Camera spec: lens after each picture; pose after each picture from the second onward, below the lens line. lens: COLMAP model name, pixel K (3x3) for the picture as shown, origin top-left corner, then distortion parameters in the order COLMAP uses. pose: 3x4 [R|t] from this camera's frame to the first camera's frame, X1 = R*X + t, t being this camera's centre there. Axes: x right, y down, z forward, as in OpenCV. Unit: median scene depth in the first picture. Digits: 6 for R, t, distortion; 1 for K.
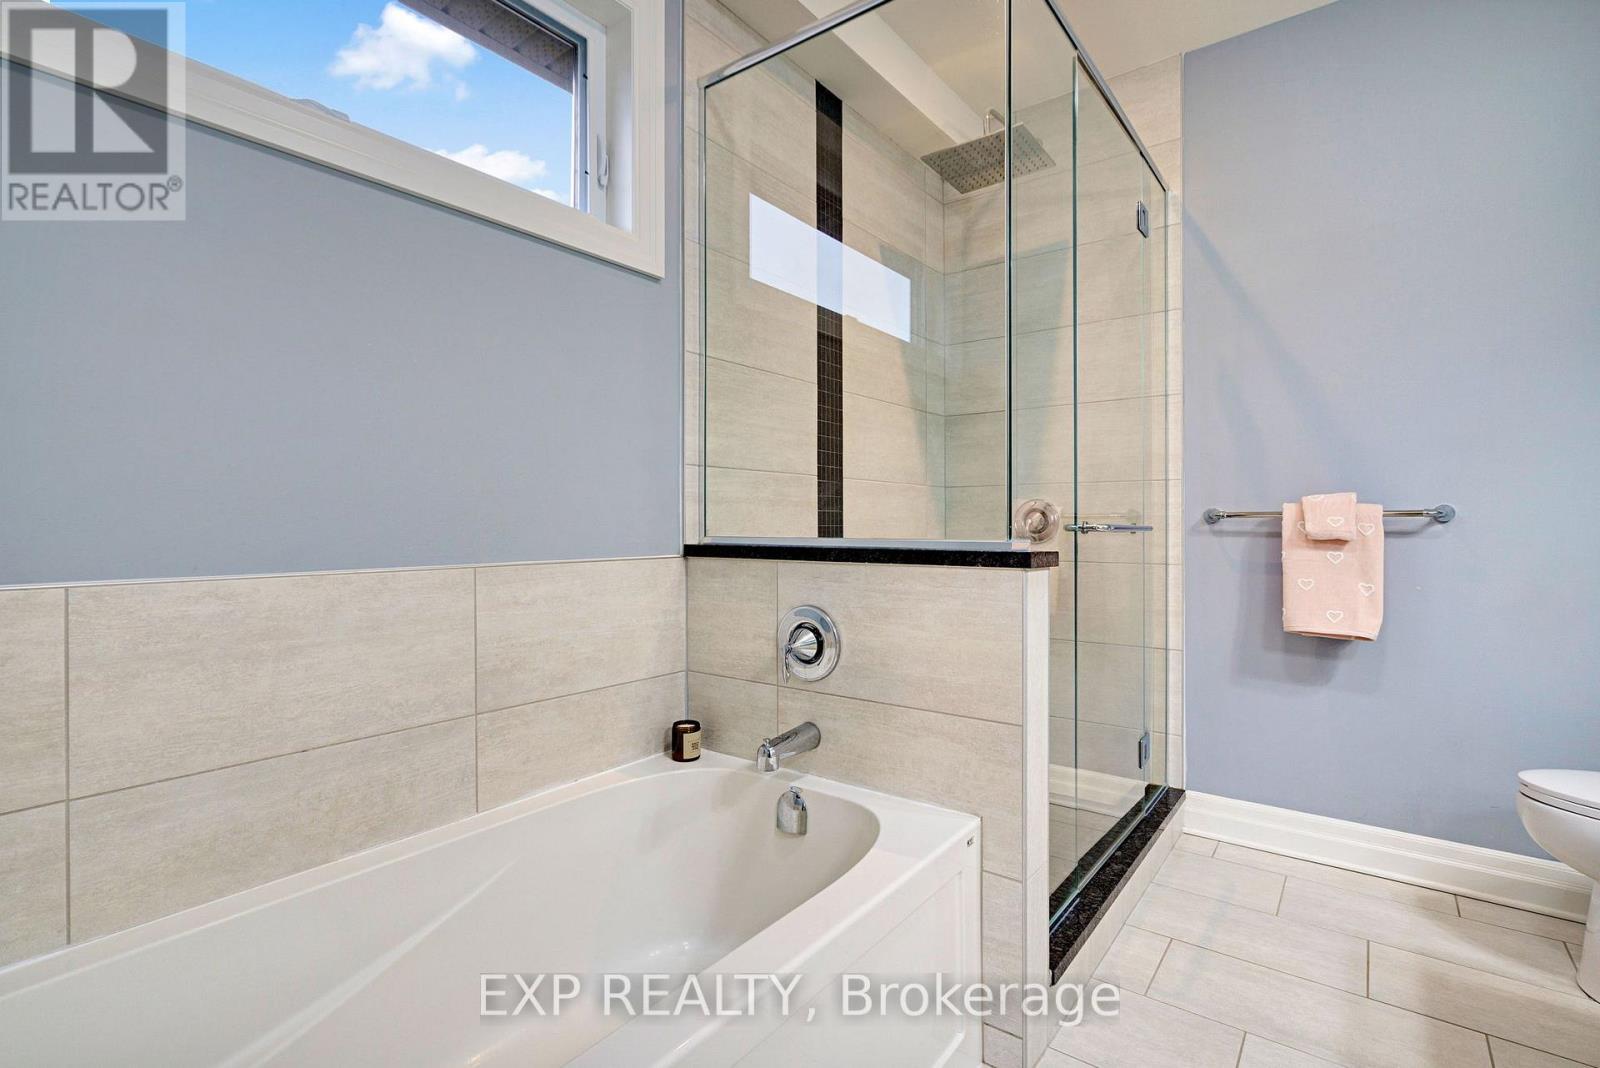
lens RADIAL K [[761.6, 0, 782.0], [0, 761.6, 525.0], [0, 0, 1]] dist [-0.003021, 0.001076]
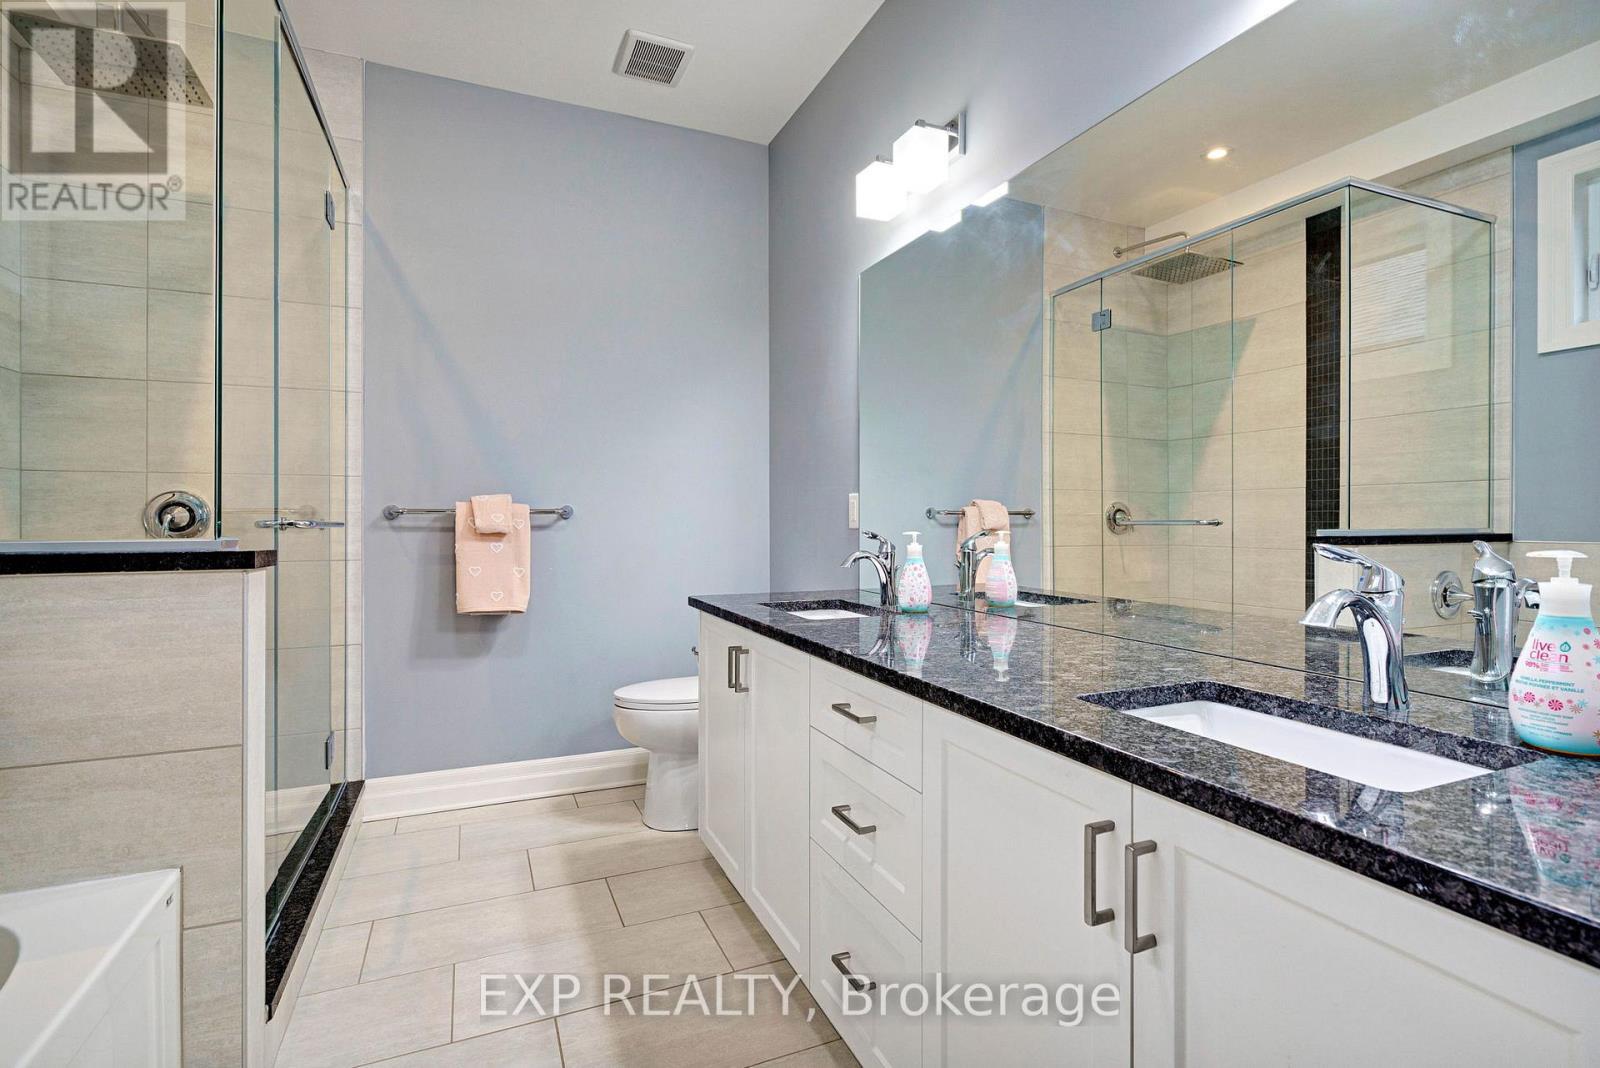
lens RADIAL K [[744.9, 0, 805.7], [0, 744.9, 521.2], [0, 0, 1]] dist [-0.003121, 0.000829]
pose [[0.483359, -0.001956, 0.875420, -0.074764], [0.002401, 0.999997, 0.000909, 0.000791], [-0.875419, 0.001663, 0.483363, -0.003037]]
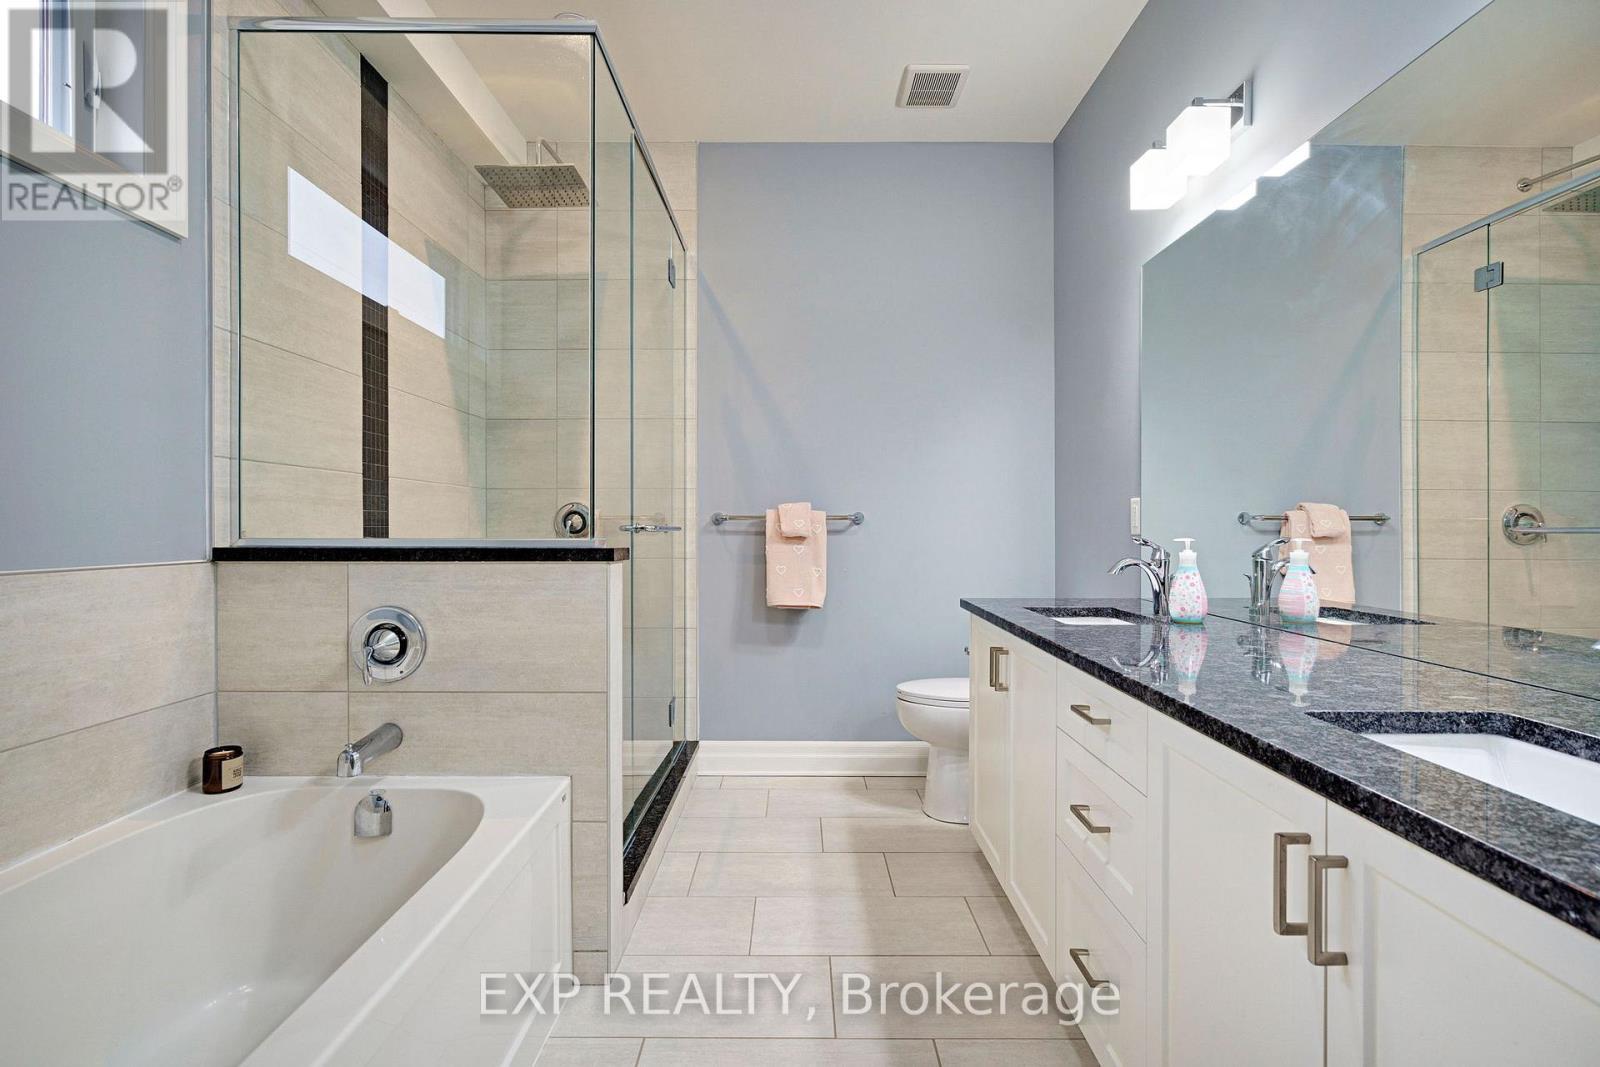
lens RADIAL K [[742.0, 0, 789.4], [0, 742.0, 536.6], [0, 0, 1]] dist [-0.002184, 0.000710]
pose [[0.802000, -0.008346, 0.597266, -0.087511], [0.000126, 0.999905, 0.013804, 0.000992], [-0.597324, -0.010996, 0.801924, -0.063863]]
